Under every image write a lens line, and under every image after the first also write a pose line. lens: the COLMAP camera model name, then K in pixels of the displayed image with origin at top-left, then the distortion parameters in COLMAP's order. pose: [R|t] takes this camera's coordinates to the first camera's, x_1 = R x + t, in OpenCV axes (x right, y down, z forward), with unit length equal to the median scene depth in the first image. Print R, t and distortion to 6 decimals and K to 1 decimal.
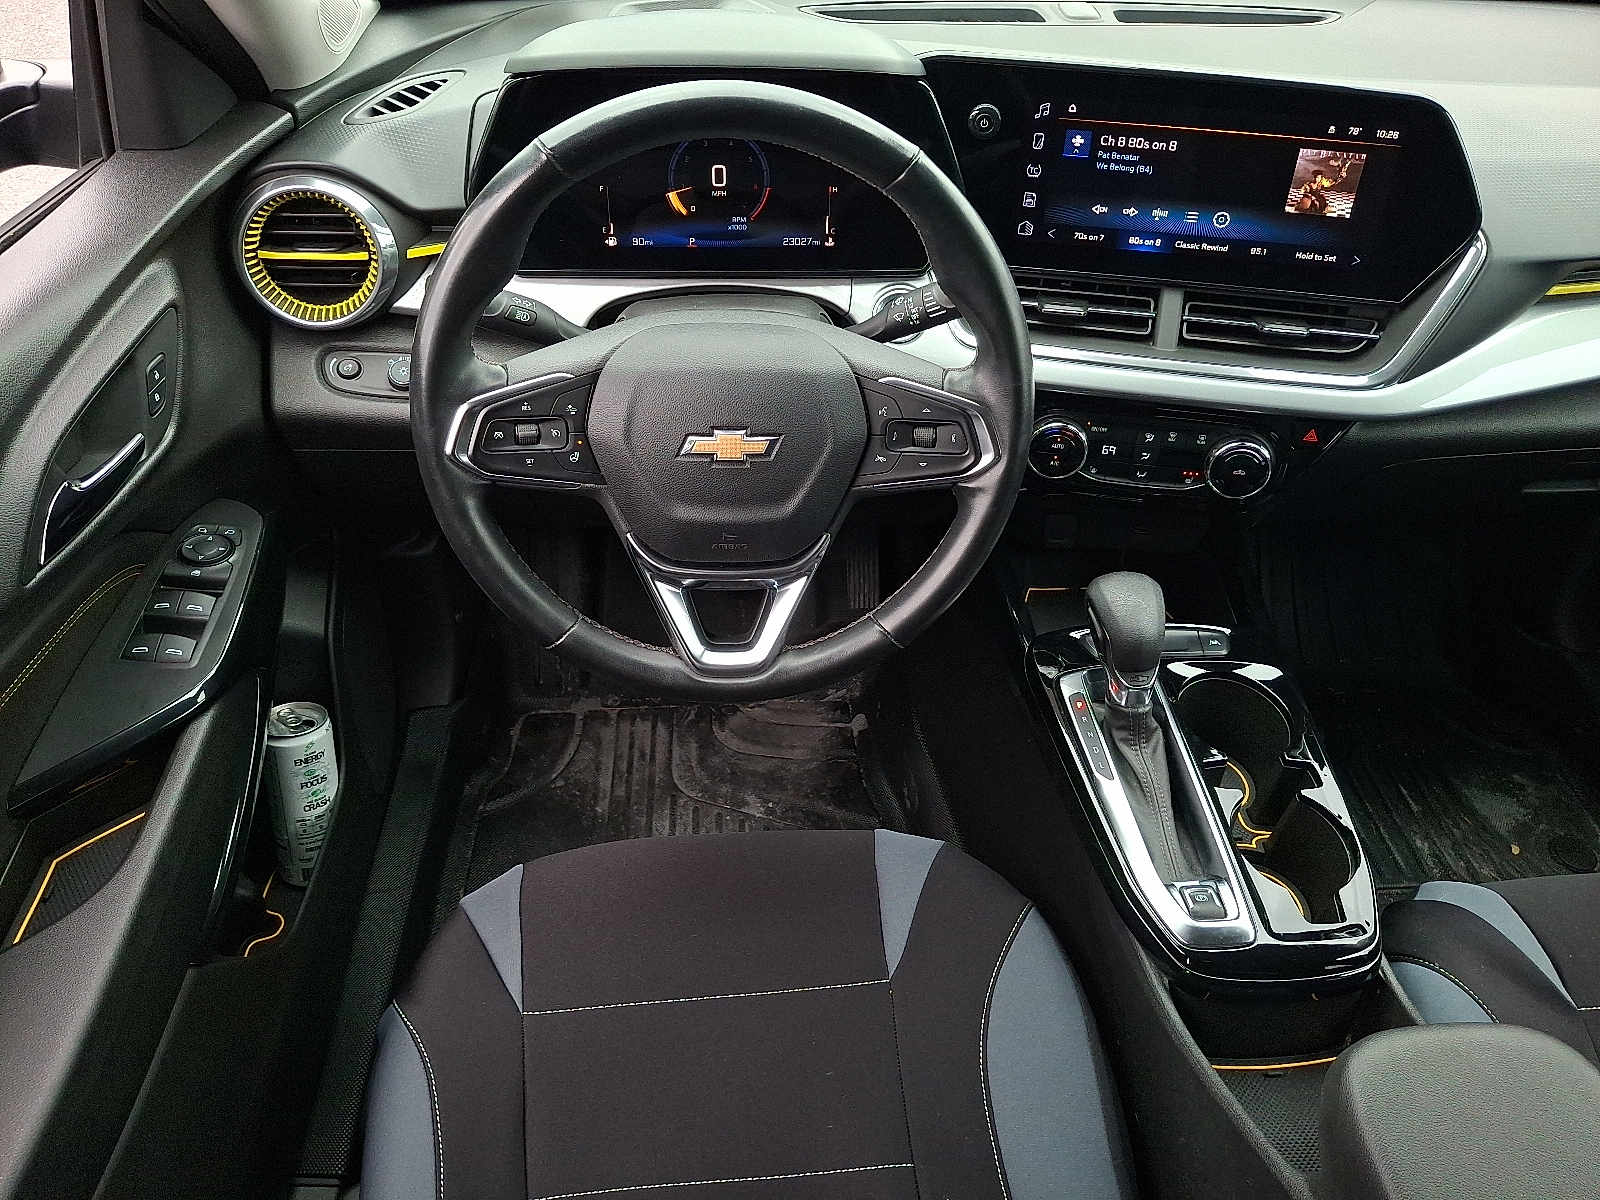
lens RADIAL K [[1276.8, 0, 800.0], [0, 1276.8, 600.0], [0, 0, 1]] dist [0.168120, -0.438943]
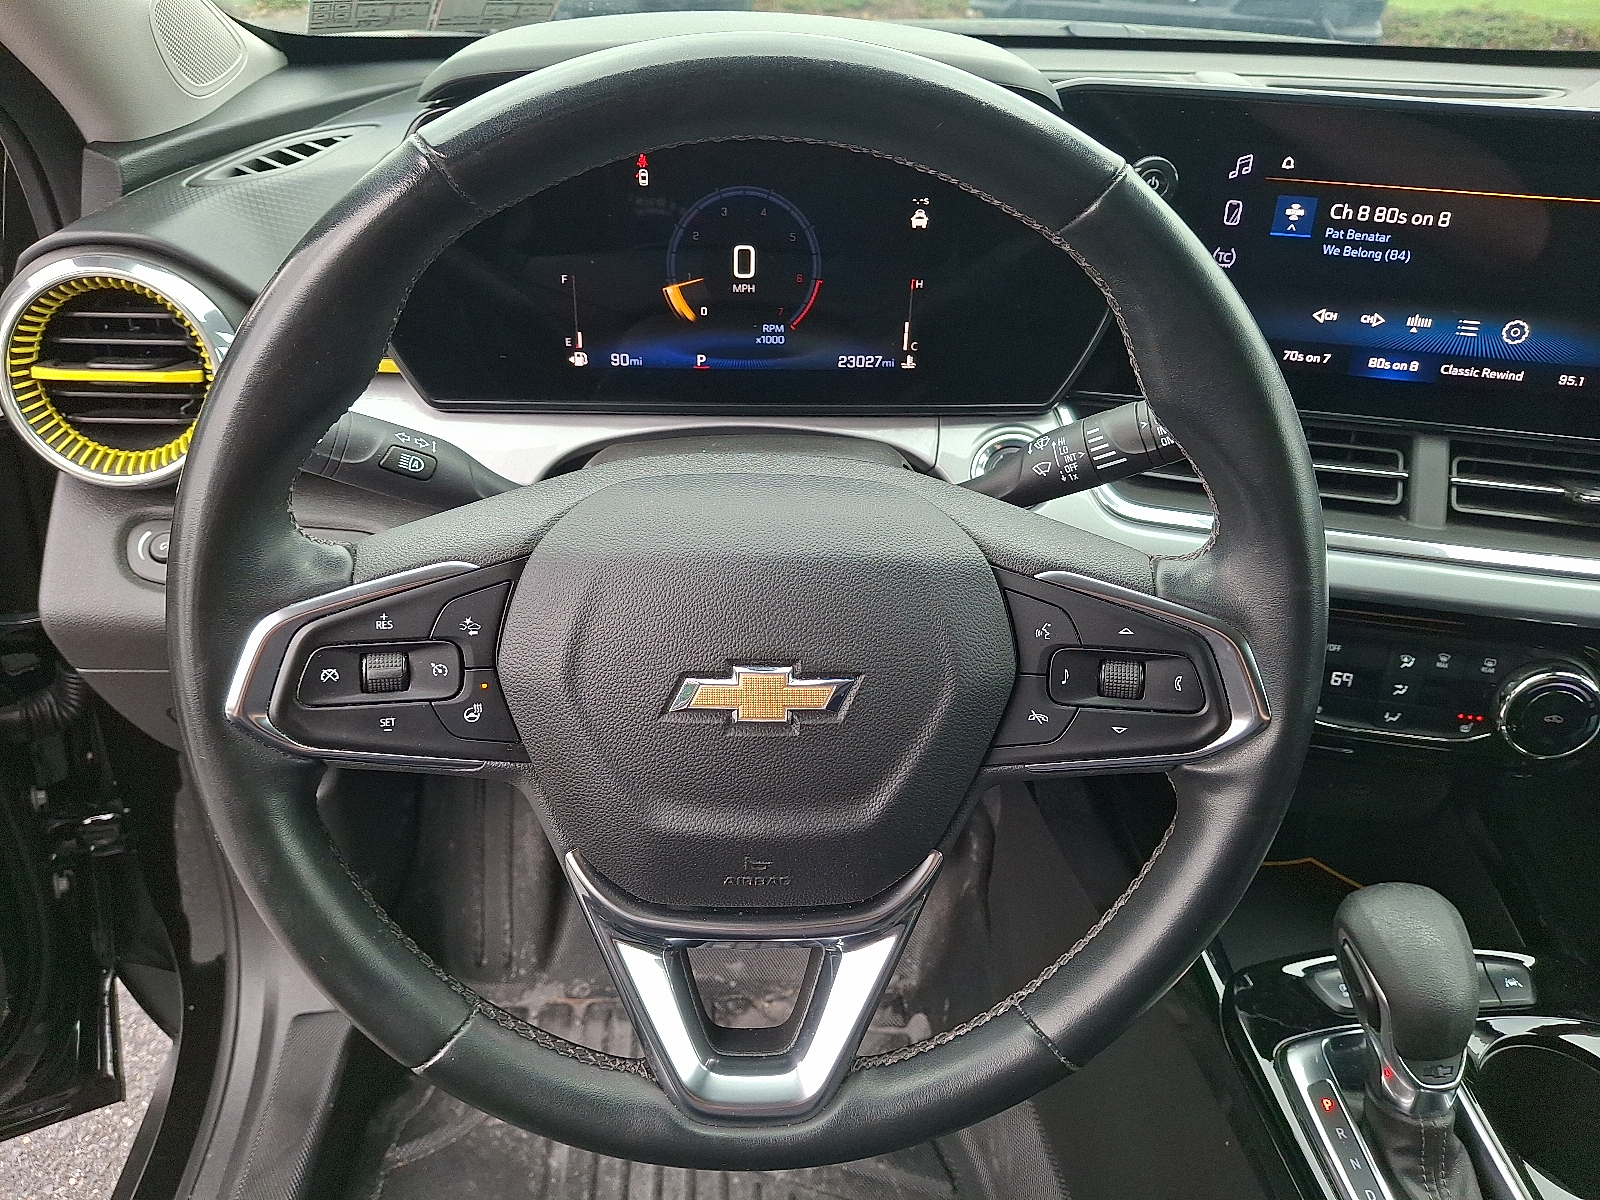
lens RADIAL K [[1244.0, 0, 758.2], [0, 1244.0, 597.9], [0, 0, 1]] dist [0.002305, -0.001459]
pose [[0.999334, 0.009616, -0.035206, -0.032022], [-0.014128, 0.991378, -0.130267, -0.077457], [0.033650, 0.130678, 0.990854, 0.401392]]
